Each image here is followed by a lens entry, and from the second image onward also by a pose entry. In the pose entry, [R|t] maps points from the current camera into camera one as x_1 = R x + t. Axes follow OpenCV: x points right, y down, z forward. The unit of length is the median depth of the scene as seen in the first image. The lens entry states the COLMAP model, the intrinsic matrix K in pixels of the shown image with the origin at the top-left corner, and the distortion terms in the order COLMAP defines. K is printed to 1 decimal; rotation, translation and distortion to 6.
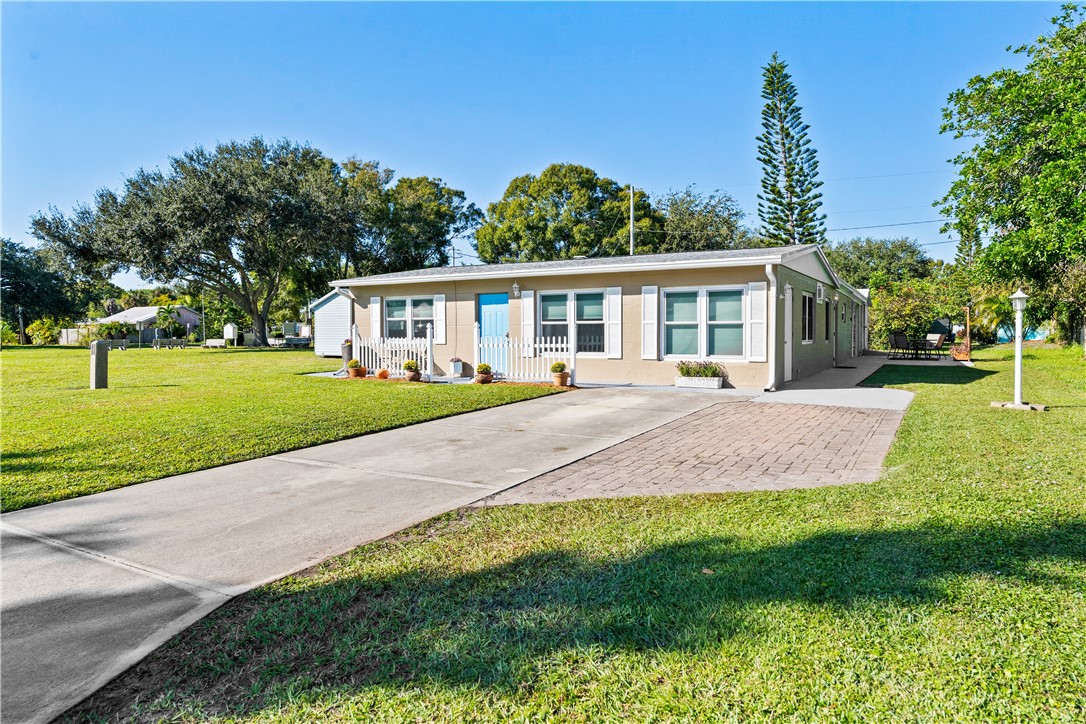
lens RADIAL K [[682.4, 0, 544.1], [0, 682.4, 360.5], [0, 0, 1]] dist [-0.004029, -0.001382]
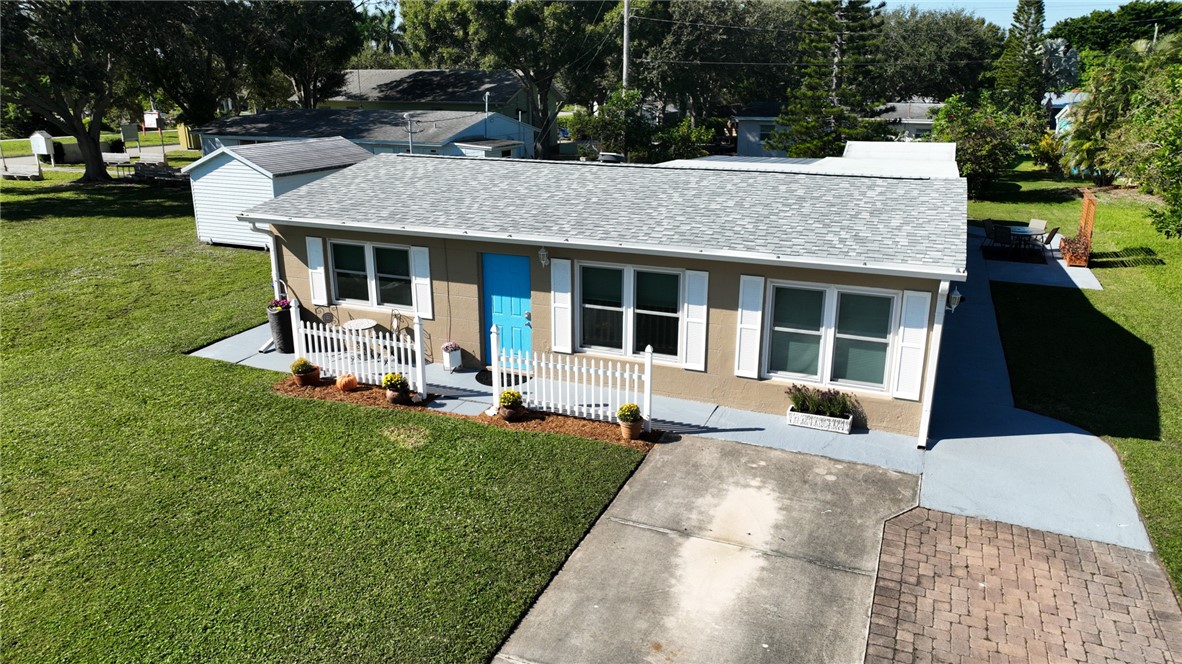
lens RADIAL K [[833.0, 0, 589.4], [0, 833.0, 333.1], [0, 0, 1]] dist [0.002894, 0.001946]
pose [[0.989327, -0.040497, 0.139972, -0.109145], [0.001917, 0.964136, 0.265401, -0.238455], [-0.145700, -0.262300, 0.953923, 0.183972]]
